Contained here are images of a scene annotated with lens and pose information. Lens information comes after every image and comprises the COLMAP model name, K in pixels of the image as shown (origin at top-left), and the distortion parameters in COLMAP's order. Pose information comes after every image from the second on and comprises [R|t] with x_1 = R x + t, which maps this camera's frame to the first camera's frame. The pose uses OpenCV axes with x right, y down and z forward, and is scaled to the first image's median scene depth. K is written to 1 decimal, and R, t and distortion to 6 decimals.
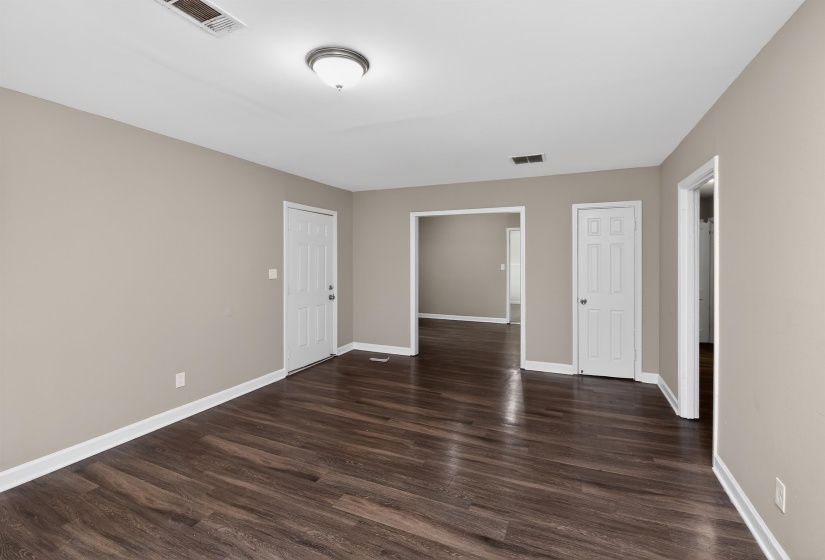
lens RADIAL K [[369.3, 0, 413.9], [0, 369.3, 282.1], [0, 0, 1]] dist [-0.009317, -0.006521]
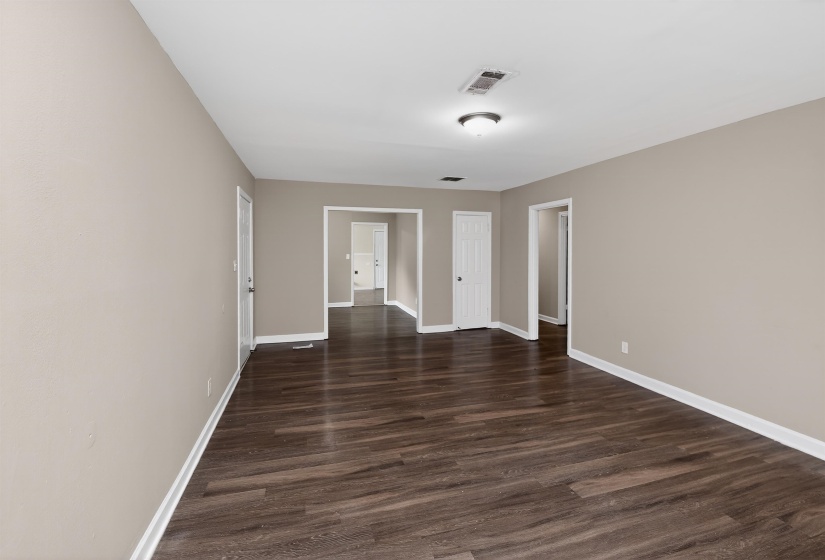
lens RADIAL K [[369.3, 0, 415.9], [0, 369.3, 280.7], [0, 0, 1]] dist [-0.009317, -0.006521]
pose [[0.762183, -0.053952, 0.645109, -0.990398], [0.039875, 0.998541, 0.036399, -0.000497], [-0.646132, -0.002019, 0.763223, 0.011177]]
